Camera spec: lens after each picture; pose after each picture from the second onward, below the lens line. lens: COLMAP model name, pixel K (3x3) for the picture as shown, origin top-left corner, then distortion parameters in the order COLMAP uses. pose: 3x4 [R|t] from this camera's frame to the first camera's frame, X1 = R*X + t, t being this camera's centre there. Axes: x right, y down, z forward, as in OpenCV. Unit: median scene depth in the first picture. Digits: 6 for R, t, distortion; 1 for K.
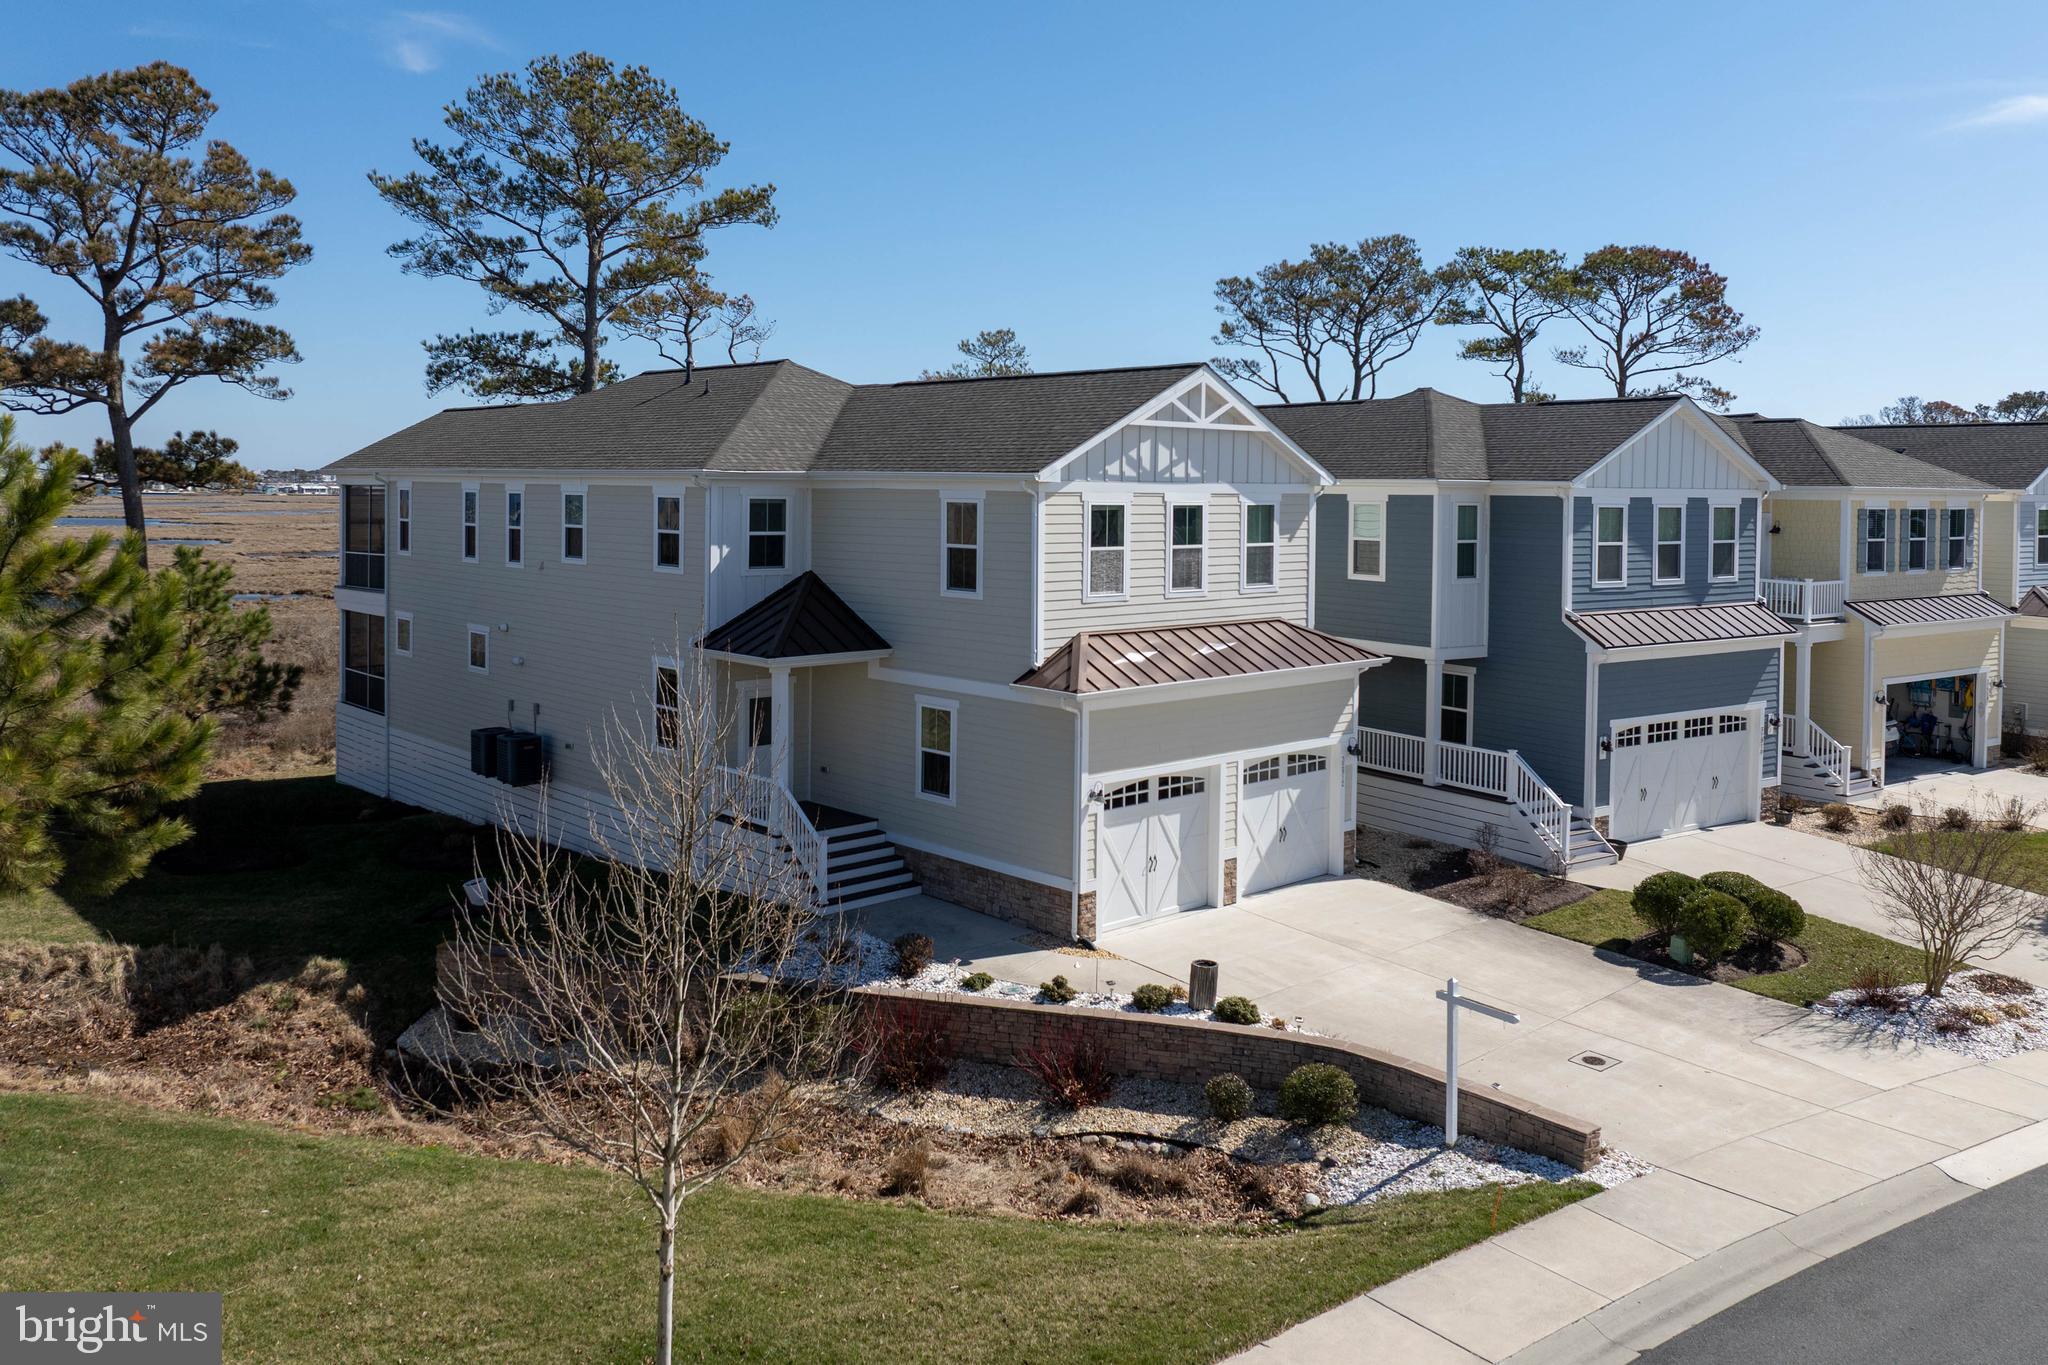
lens RADIAL K [[1485.5, 0, 1083.8], [0, 1485.5, 552.8], [0, 0, 1]] dist [0.001122, -0.088245]
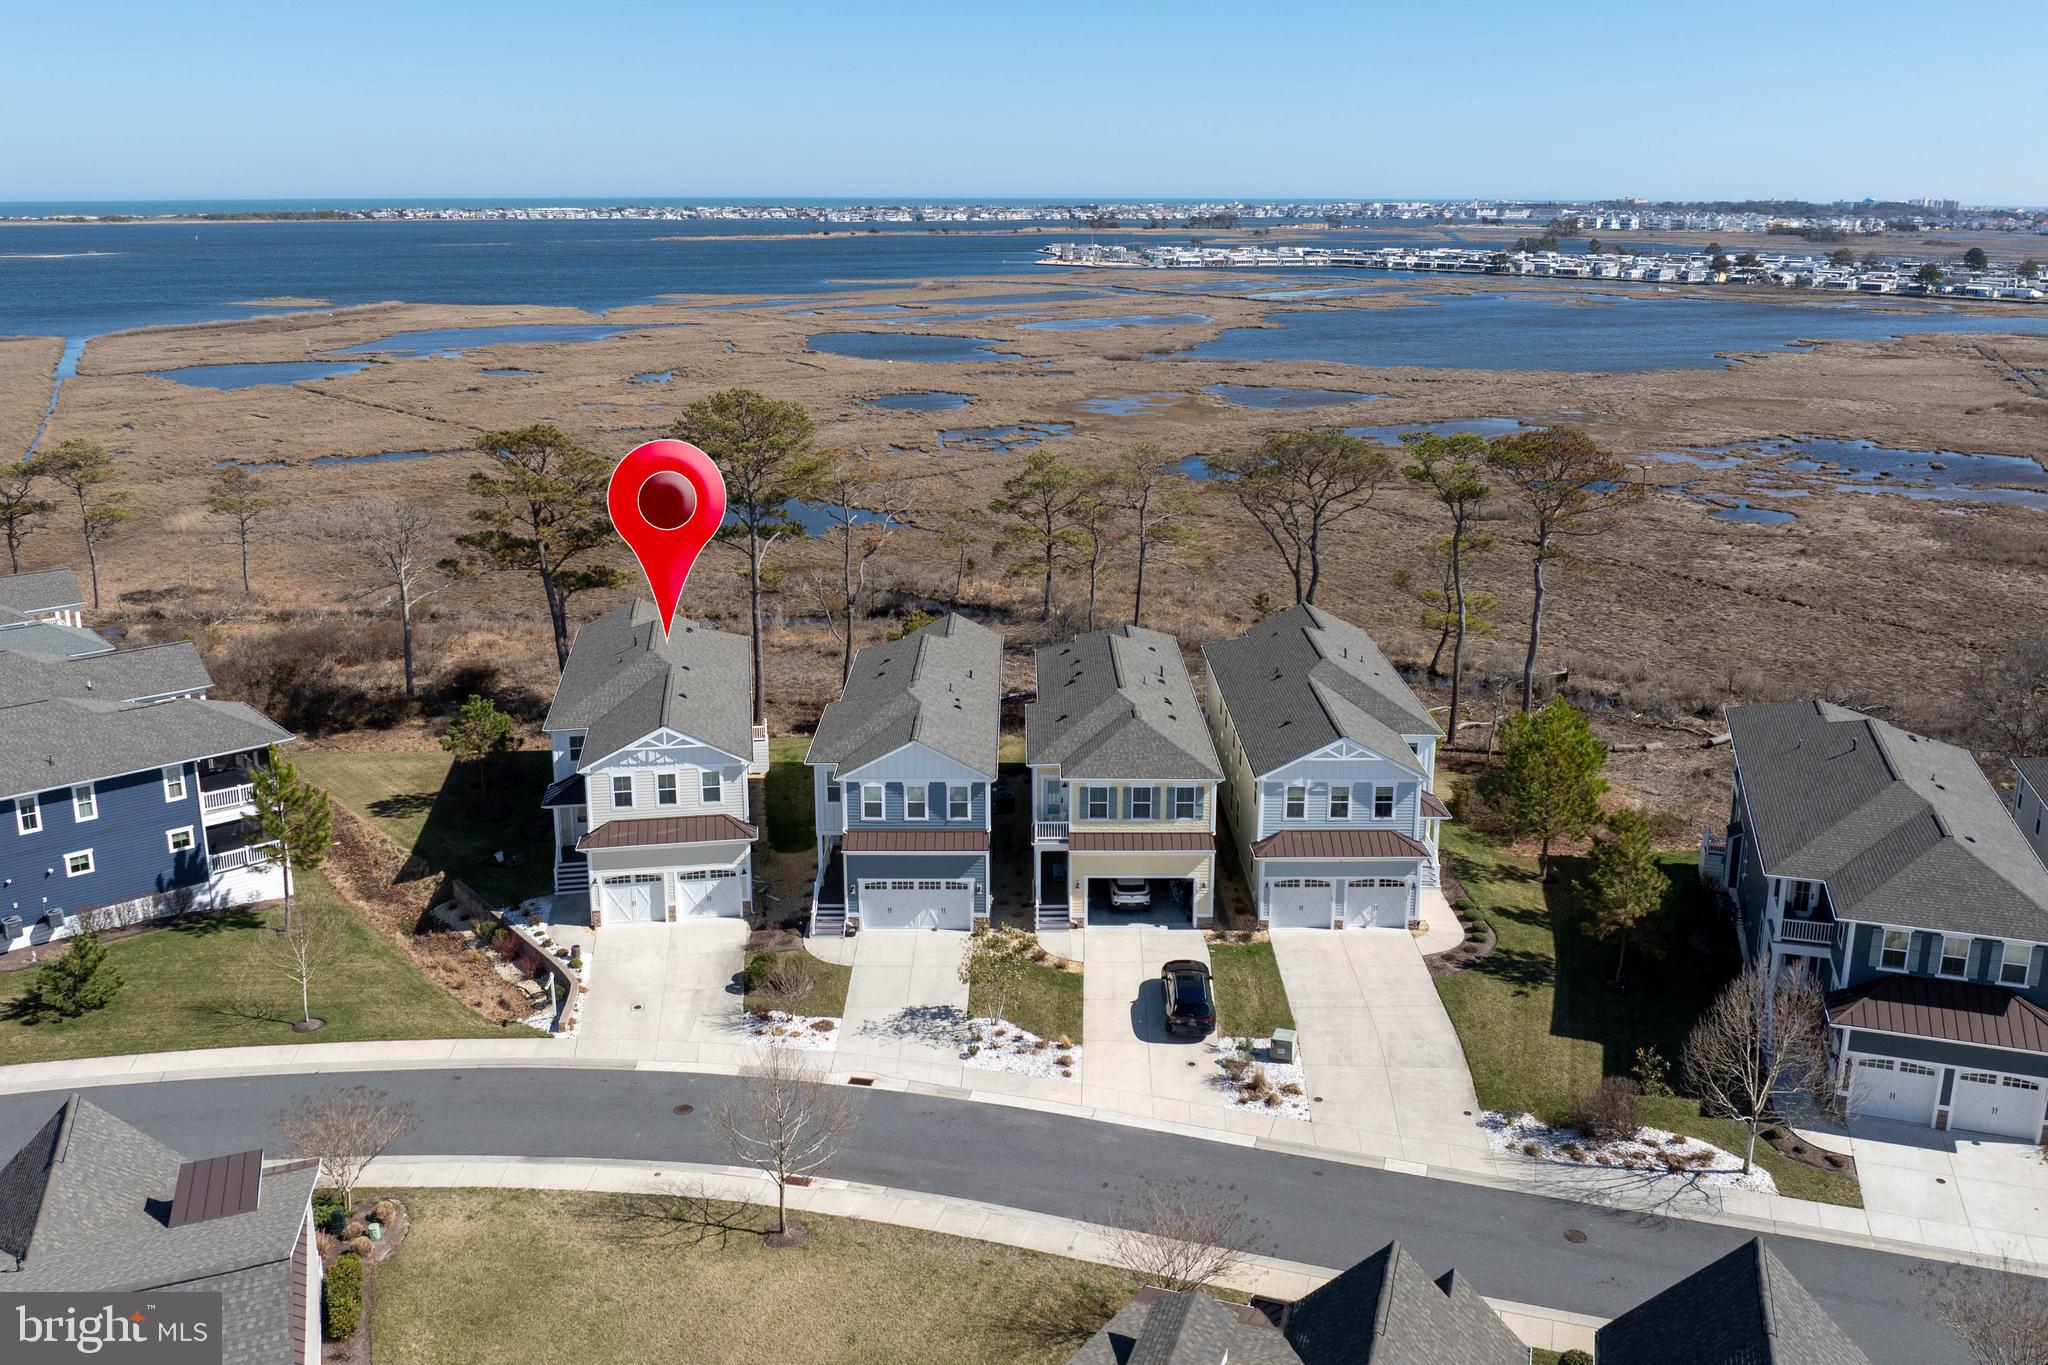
lens RADIAL K [[1503.5, 0, 1024.0], [0, 1503.5, 682.5], [0, 0, 1]] dist [-0.032850, -0.000565]
pose [[0.851953, 0.157432, -0.499391, 1.977580], [-0.026302, 0.965394, 0.259468, -0.925670], [0.522957, -0.207919, 0.826611, -0.845873]]
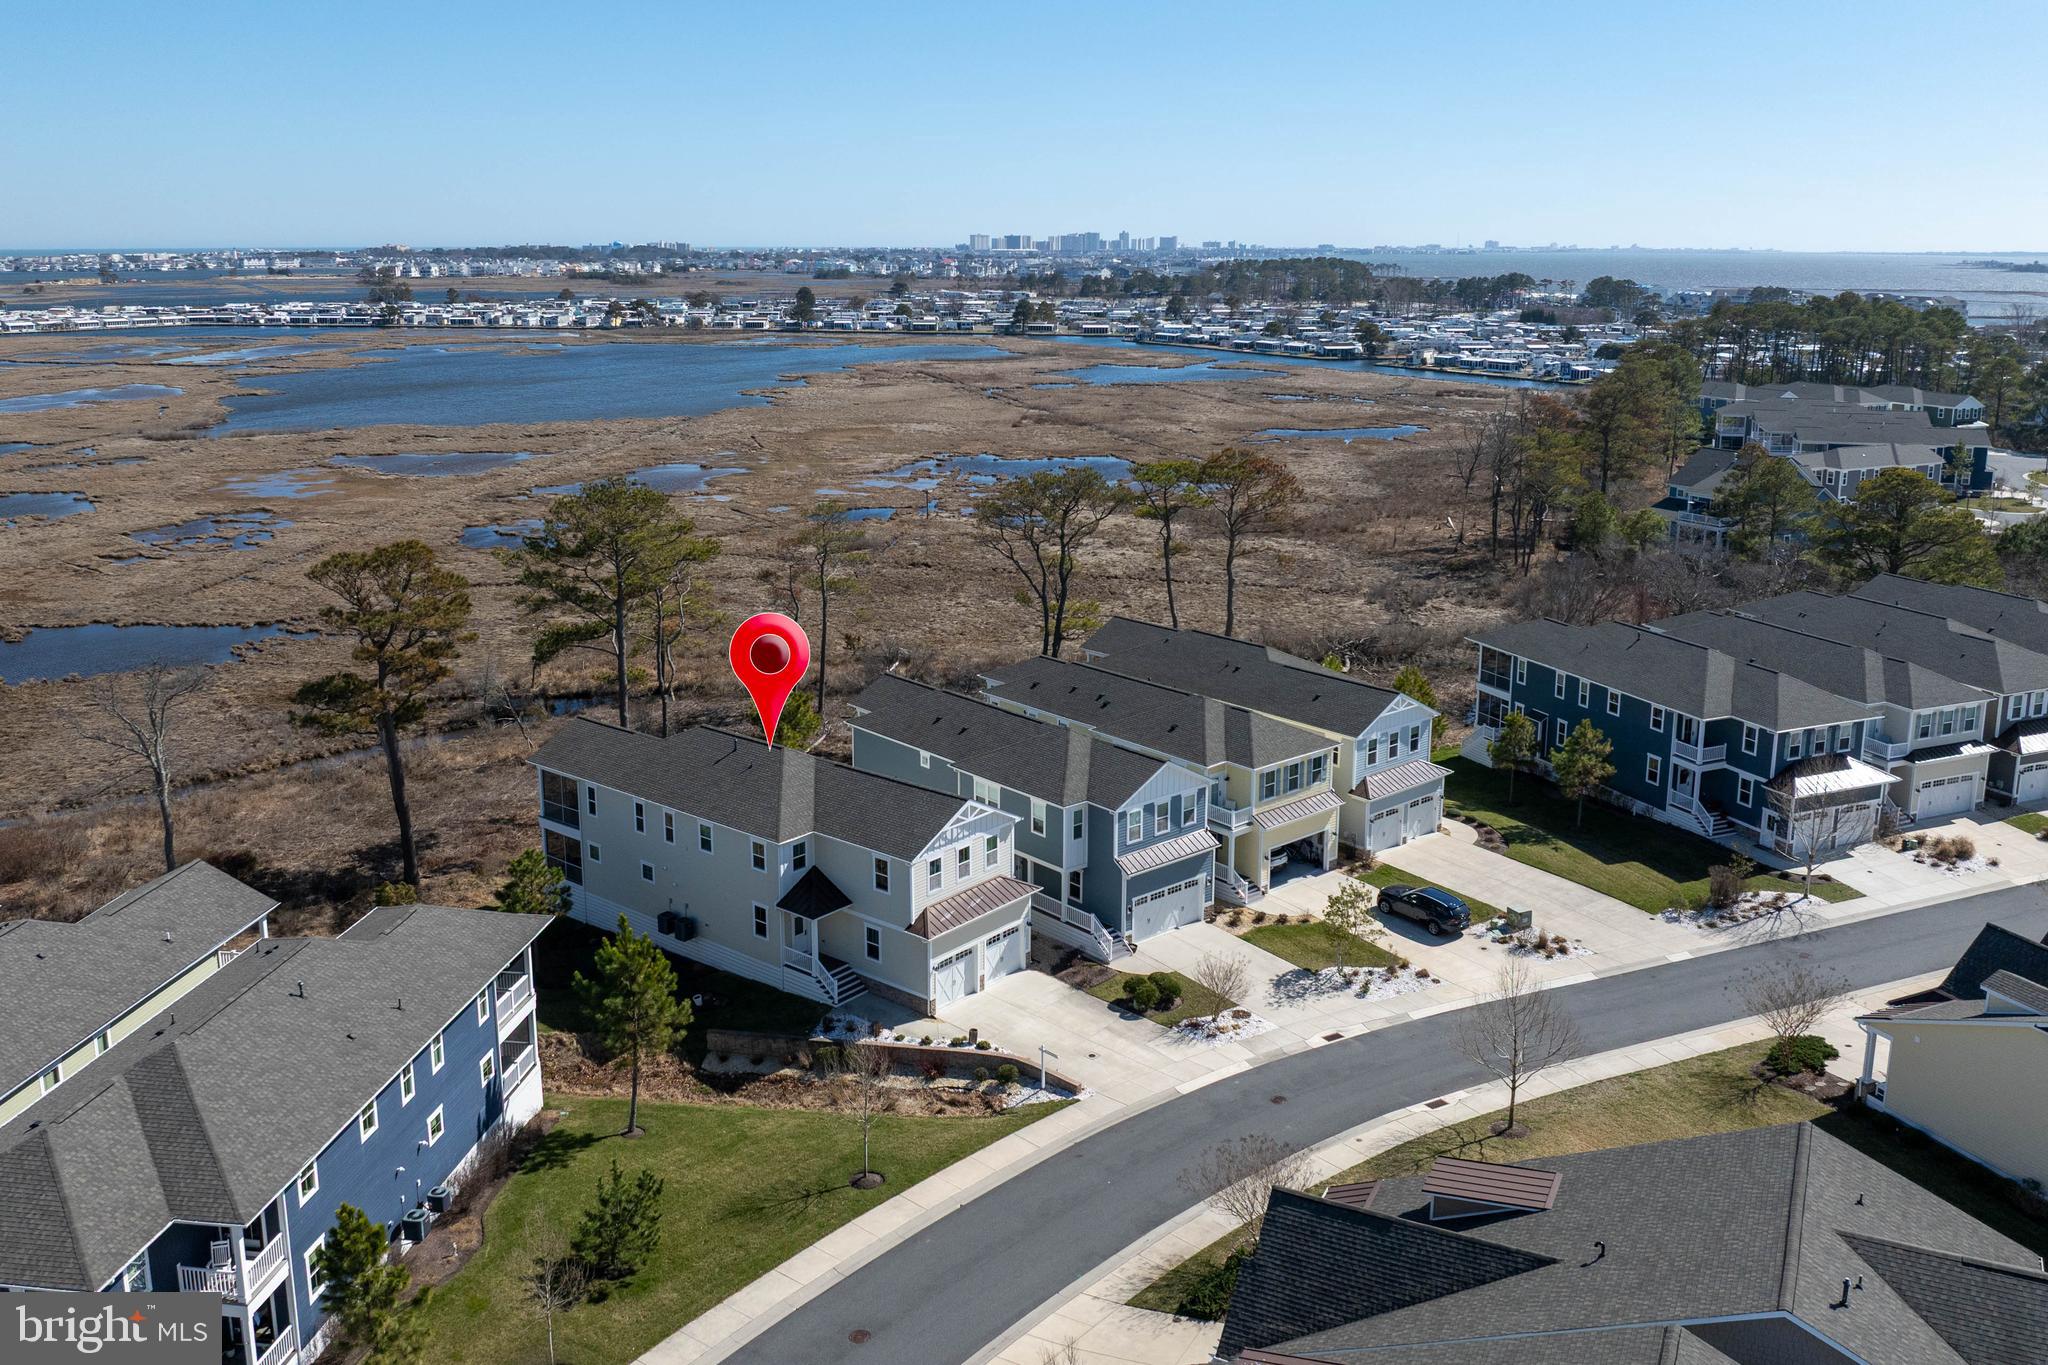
lens RADIAL K [[1518.6, 0, 1016.9], [0, 1518.6, 647.0], [0, 0, 1]] dist [-0.002928, -0.003354]
pose [[0.993463, -0.032907, 0.109312, -0.126566], [0.010648, 0.980089, 0.198271, -0.962316], [-0.113660, -0.195811, 0.974033, -1.653177]]
